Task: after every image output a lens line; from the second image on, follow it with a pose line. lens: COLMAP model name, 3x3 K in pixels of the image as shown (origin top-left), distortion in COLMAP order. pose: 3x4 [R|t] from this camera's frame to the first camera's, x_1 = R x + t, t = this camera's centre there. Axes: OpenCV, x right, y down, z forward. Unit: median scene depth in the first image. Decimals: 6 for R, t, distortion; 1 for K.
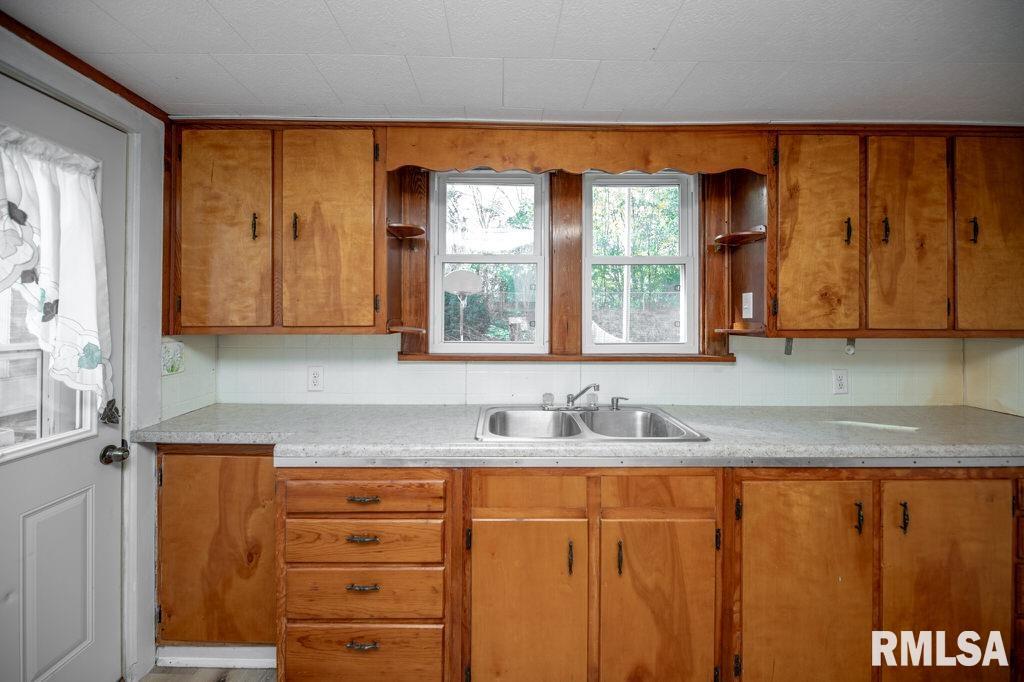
lens RADIAL K [[422.0, 0, 504.2], [0, 422.0, 317.5], [0, 0, 1]] dist [-0.008668, -0.000068]
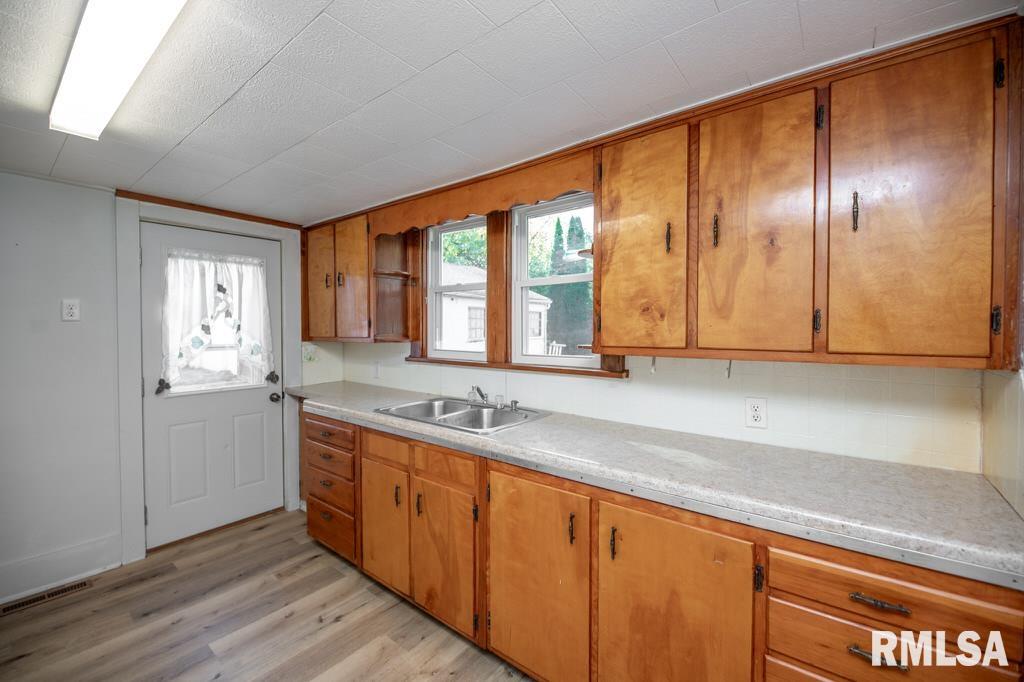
lens RADIAL K [[429.8, 0, 512.2], [0, 429.8, 338.1], [0, 0, 1]] dist [-0.014267, 0.000021]
pose [[0.775671, 0.012850, -0.631007, 1.150505], [0.002037, 0.999737, 0.022864, -0.013746], [0.631134, -0.019021, 0.775440, 0.079854]]
